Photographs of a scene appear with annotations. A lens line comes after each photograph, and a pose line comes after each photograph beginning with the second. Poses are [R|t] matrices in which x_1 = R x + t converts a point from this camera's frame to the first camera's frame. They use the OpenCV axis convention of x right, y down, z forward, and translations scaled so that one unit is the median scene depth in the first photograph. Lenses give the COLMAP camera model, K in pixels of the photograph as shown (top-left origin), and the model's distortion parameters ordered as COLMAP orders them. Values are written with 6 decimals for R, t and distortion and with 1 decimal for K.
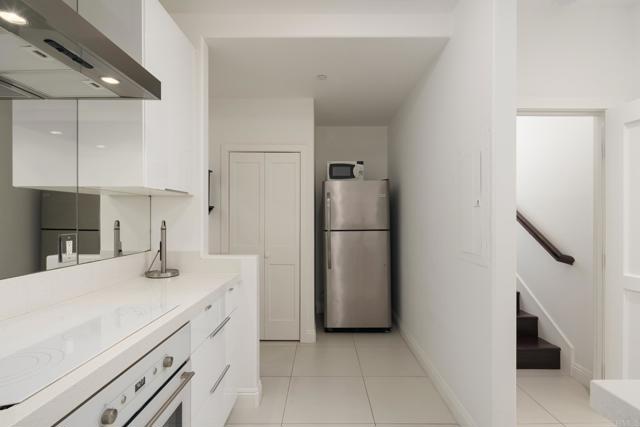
lens RADIAL K [[306.9, 0, 320.0], [0, 306.9, 213.5], [0, 0, 1]] dist [-0.000666, -0.000156]
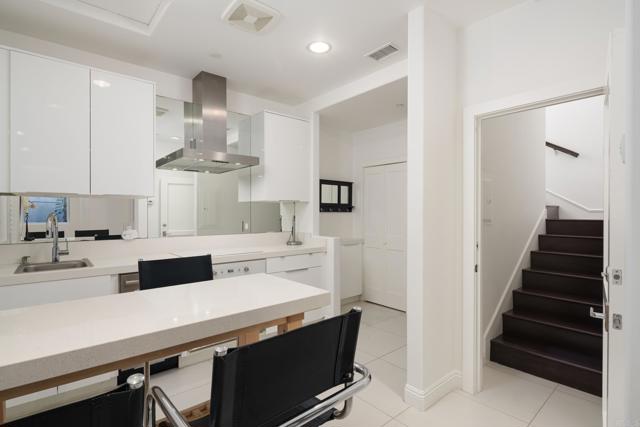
lens RADIAL K [[314.7, 0, 320.0], [0, 314.7, 213.5], [0, 0, 1]] dist [-0.000683, -0.000118]
pose [[0.662858, 0.001003, -0.748745, 1.017923], [0.009616, 0.999905, 0.009852, -0.008932], [0.748684, -0.013731, 0.662785, -0.172807]]
